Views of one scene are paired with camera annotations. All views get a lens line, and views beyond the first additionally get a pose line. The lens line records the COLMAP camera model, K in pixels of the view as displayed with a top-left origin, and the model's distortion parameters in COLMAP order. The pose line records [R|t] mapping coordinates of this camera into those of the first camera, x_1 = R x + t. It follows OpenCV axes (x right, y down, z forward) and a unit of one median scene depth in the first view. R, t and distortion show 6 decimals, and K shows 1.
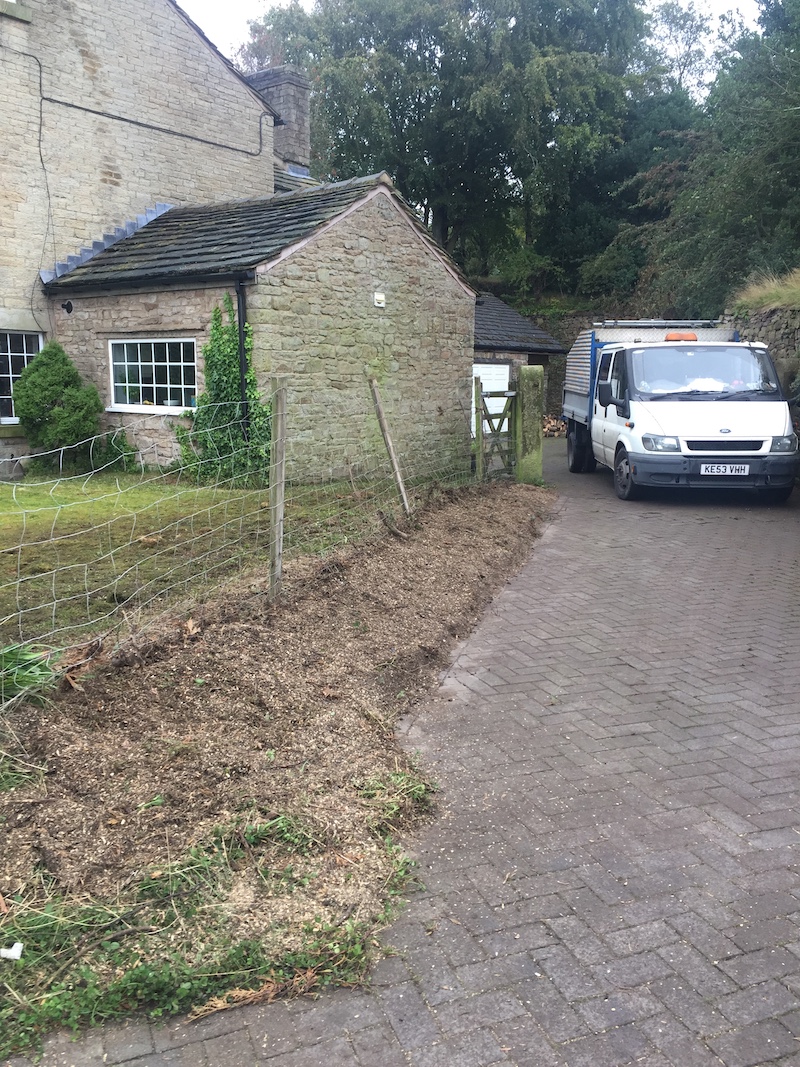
lens RADIAL K [[902.5, 0, 400.0], [0, 902.5, 533.5], [0, 0, 1]] dist [0.108785, -0.164217]
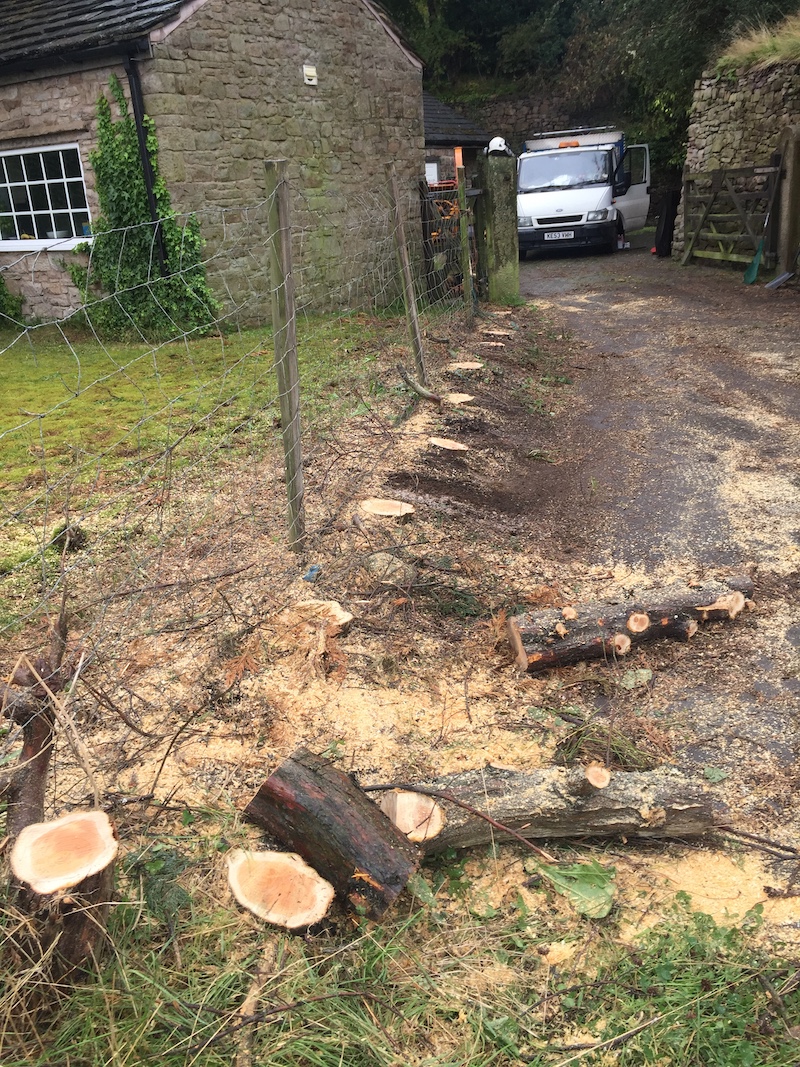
lens RADIAL K [[902.5, 0, 400.0], [0, 902.5, 533.5], [0, 0, 1]] dist [0.108785, -0.164217]
pose [[0.991056, -0.104688, 0.082760, -0.054479], [0.087234, 0.977530, 0.191901, -0.018969], [-0.100990, -0.182965, 0.977919, 0.159324]]
